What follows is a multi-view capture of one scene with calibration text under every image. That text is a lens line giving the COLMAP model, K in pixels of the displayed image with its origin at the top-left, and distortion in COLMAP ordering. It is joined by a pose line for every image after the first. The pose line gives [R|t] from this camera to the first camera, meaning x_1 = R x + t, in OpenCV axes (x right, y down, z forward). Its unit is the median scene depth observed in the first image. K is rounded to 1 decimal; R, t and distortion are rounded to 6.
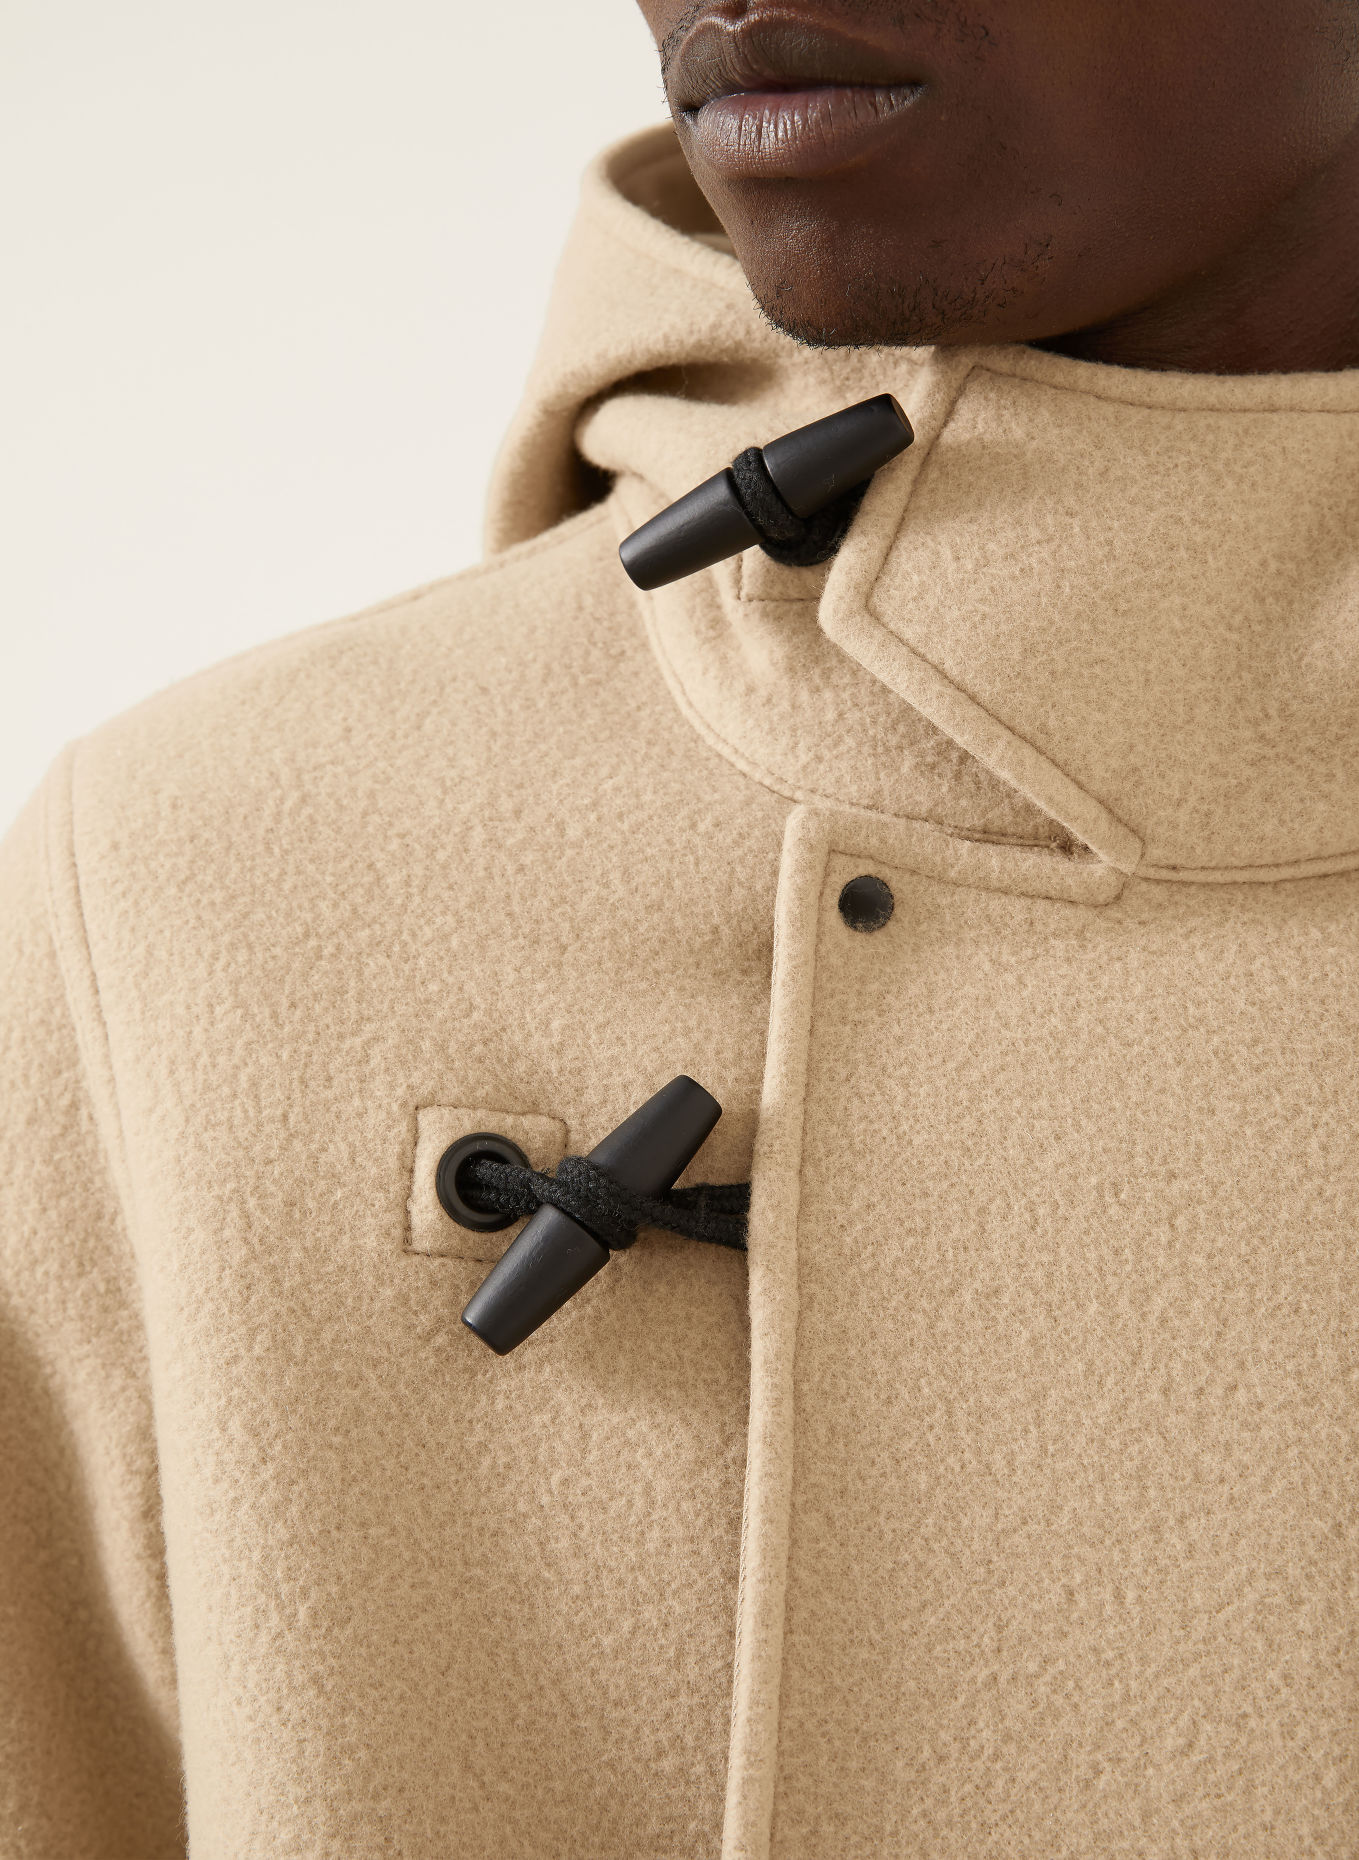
lens RADIAL K [[3370.3, 0, 678.6], [0, 3370.3, 930.4], [0, 0, 1]] dist [-0.052785, 0.000000]
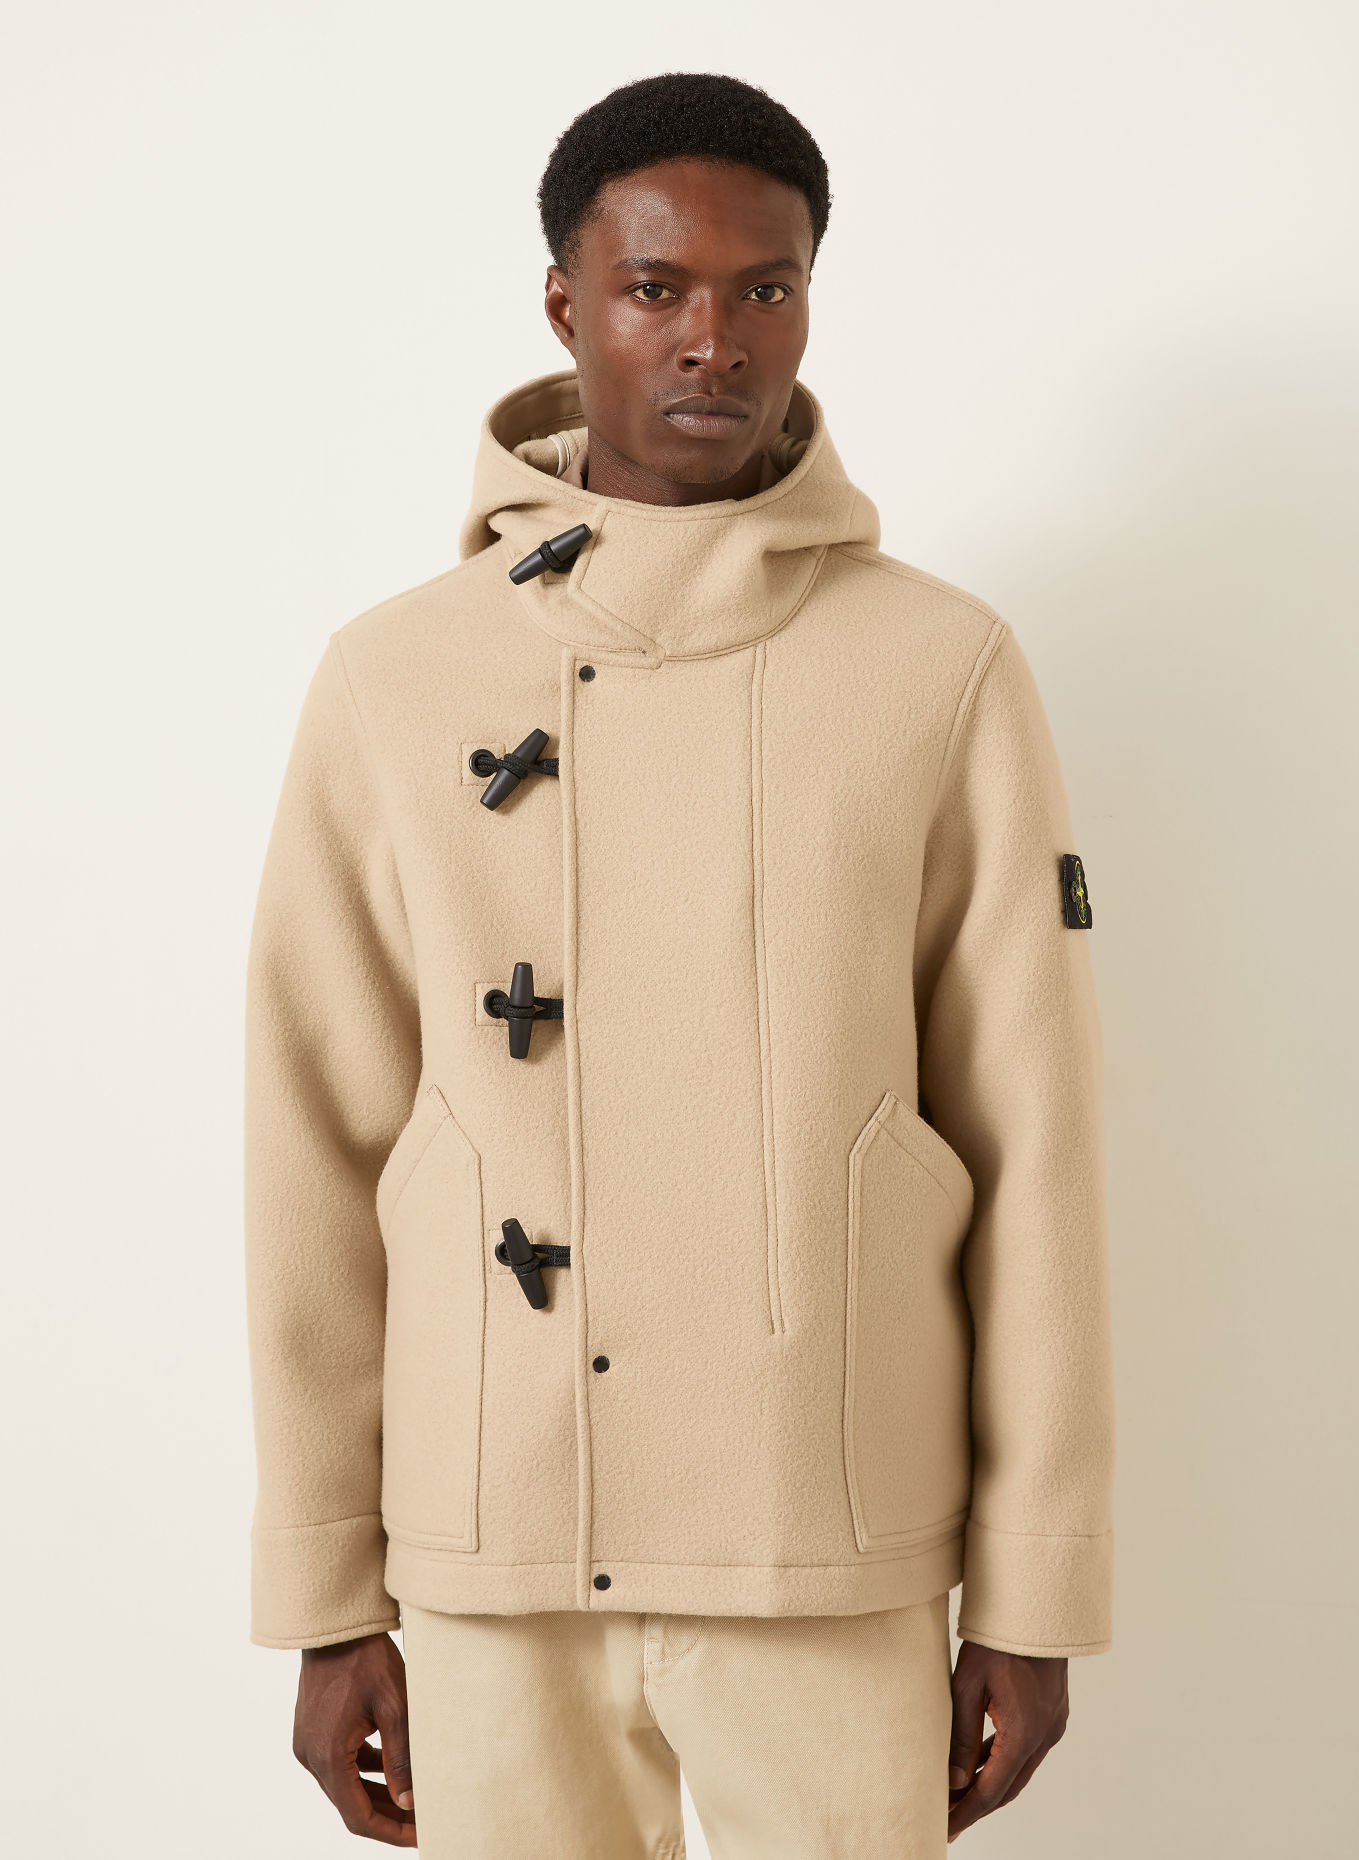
lens RADIAL K [[3478.6, 0, 679.6], [0, 3478.6, 931.1], [0, 0, 1]] dist [-0.306800, 0.000000]
pose [[0.996250, -0.084634, 0.017959, 0.064652], [0.081626, 0.988258, 0.129167, -0.197463], [-0.028680, -0.127216, 0.991460, -2.531581]]
